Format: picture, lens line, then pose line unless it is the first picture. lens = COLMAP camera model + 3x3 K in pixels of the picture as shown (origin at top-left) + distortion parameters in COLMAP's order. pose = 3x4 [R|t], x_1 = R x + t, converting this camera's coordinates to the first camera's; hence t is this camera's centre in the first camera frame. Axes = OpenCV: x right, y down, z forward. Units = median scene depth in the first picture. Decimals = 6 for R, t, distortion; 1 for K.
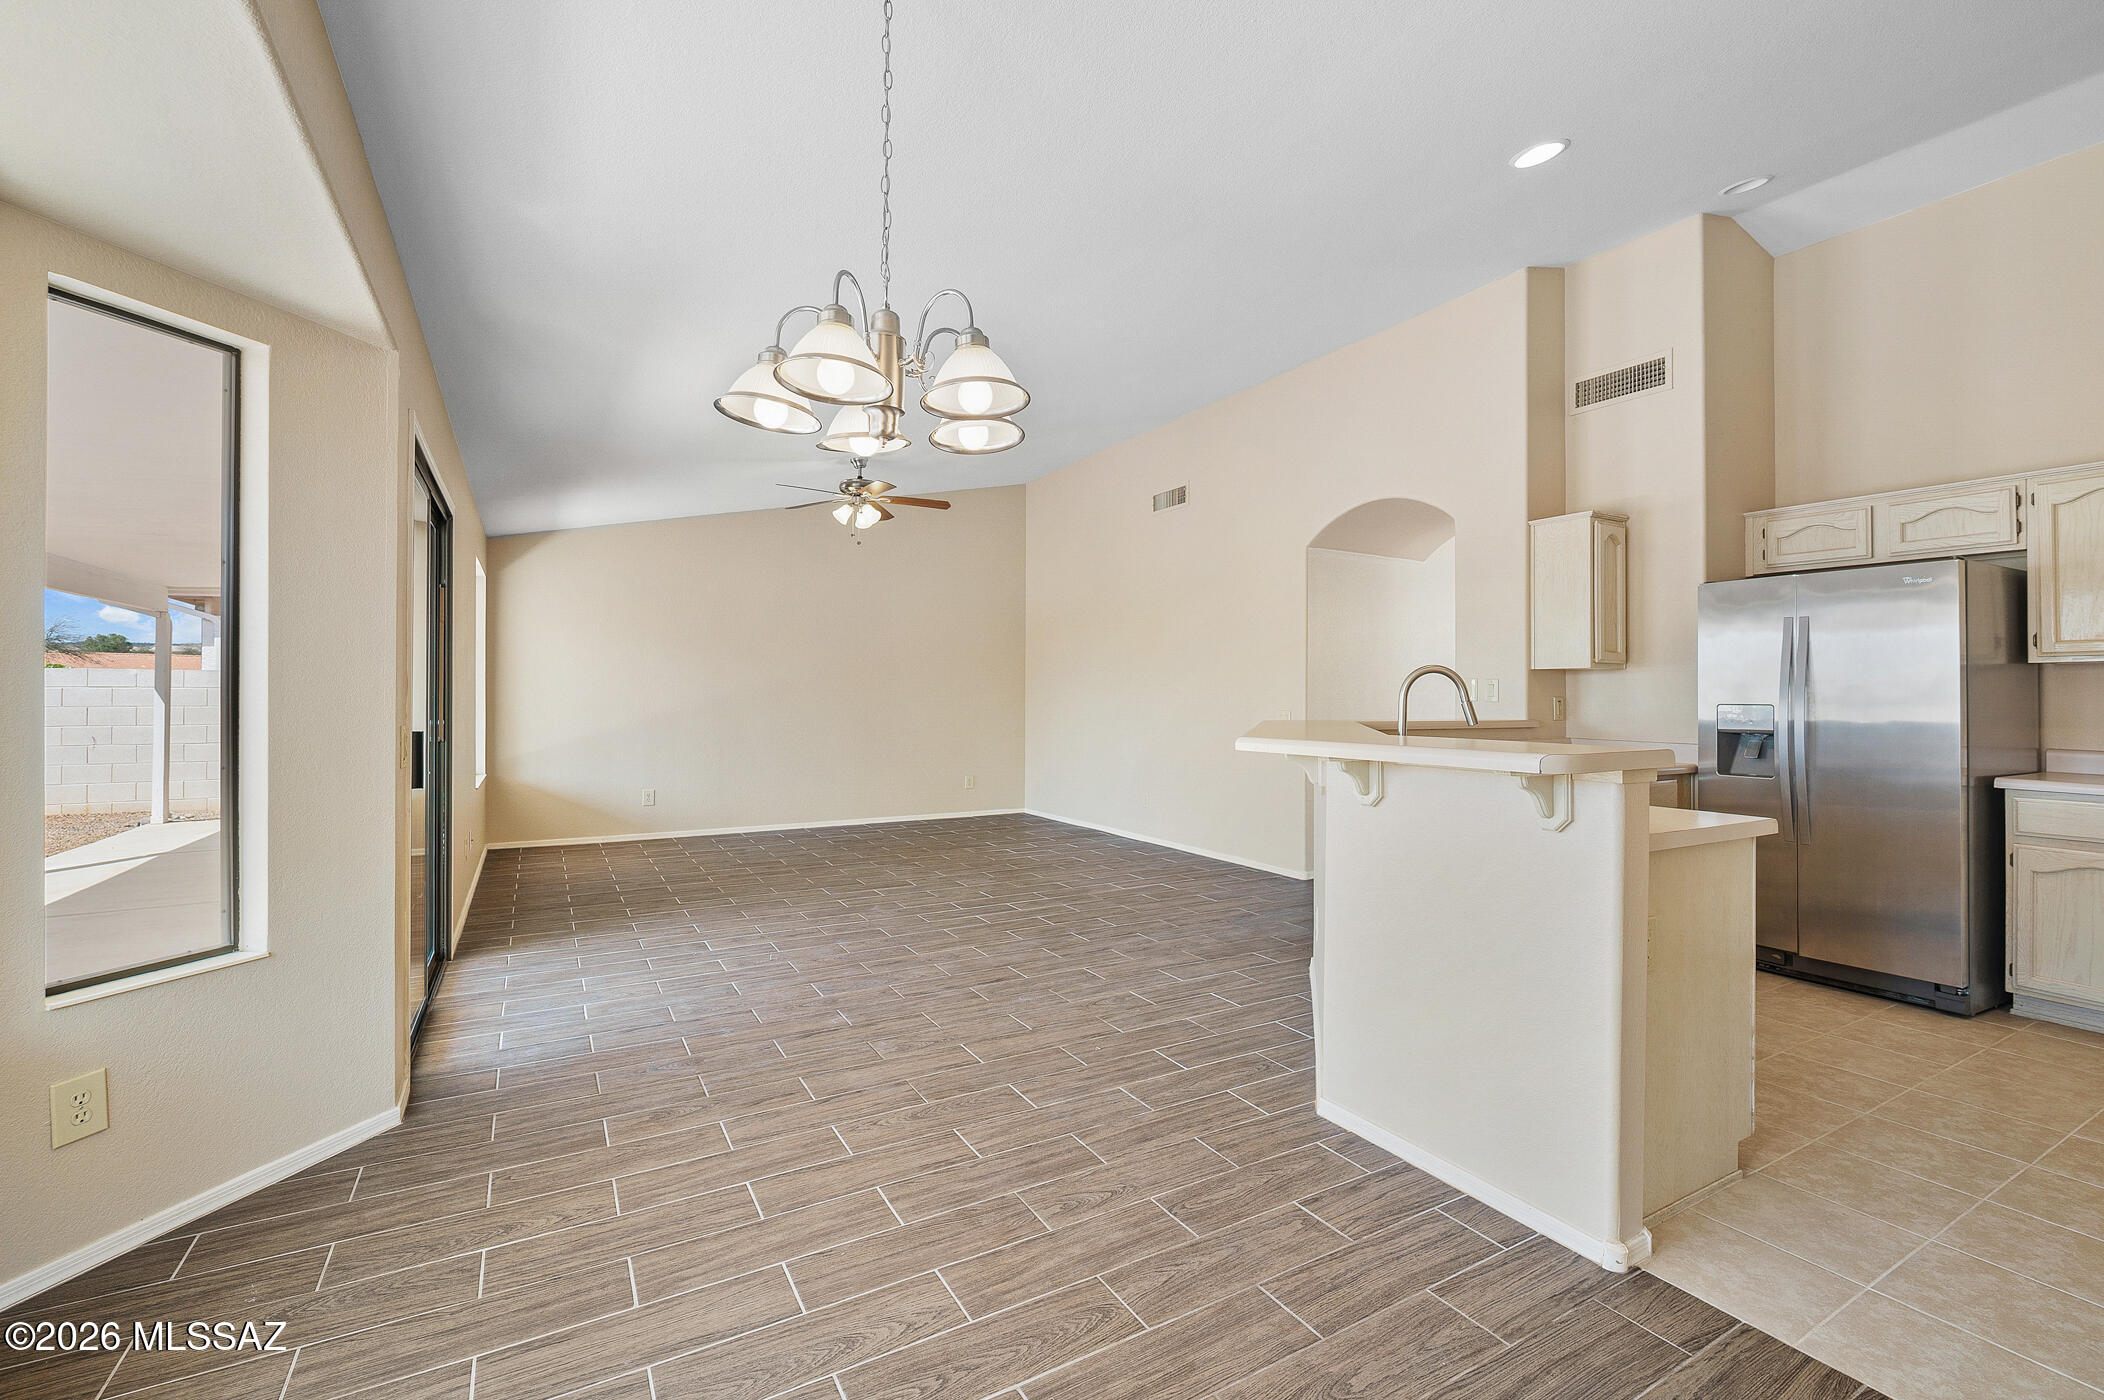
lens RADIAL K [[911.0, 0, 1066.0], [0, 911.0, 697.8], [0, 0, 1]] dist [0.000857, -0.000017]
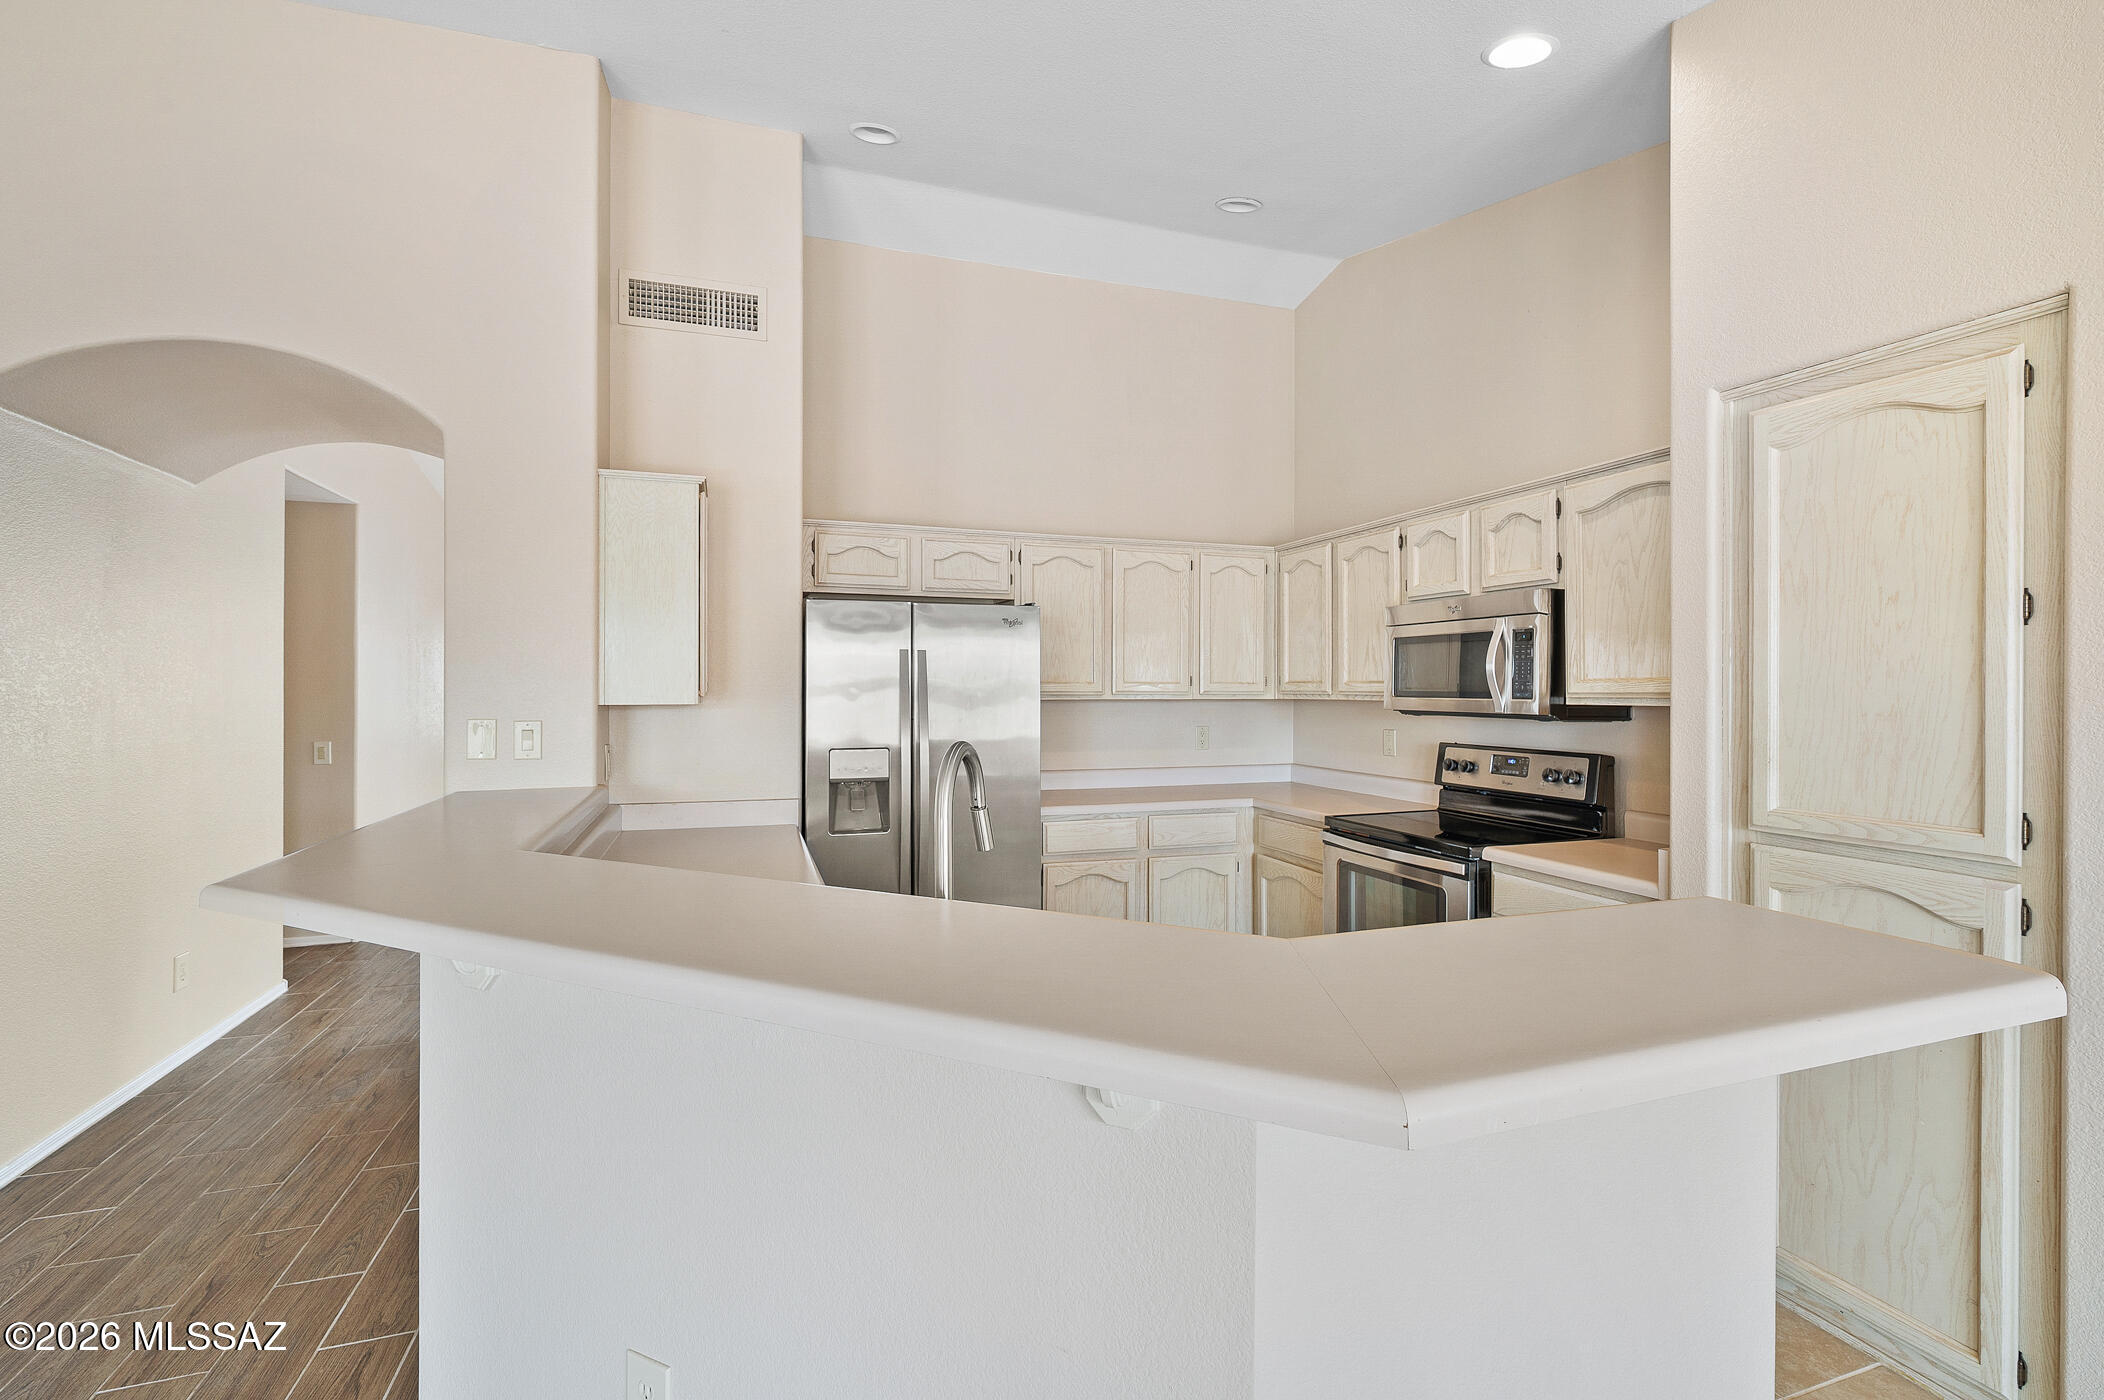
lens RADIAL K [[922.5, 0, 1050.6], [0, 922.5, 690.5], [0, 0, 1]] dist [-0.005201, -0.000345]
pose [[0.196748, -0.009139, 0.980411, -0.062297], [0.000960, 0.999958, 0.009129, -0.056245], [-0.980454, -0.000855, 0.196749, 0.683488]]
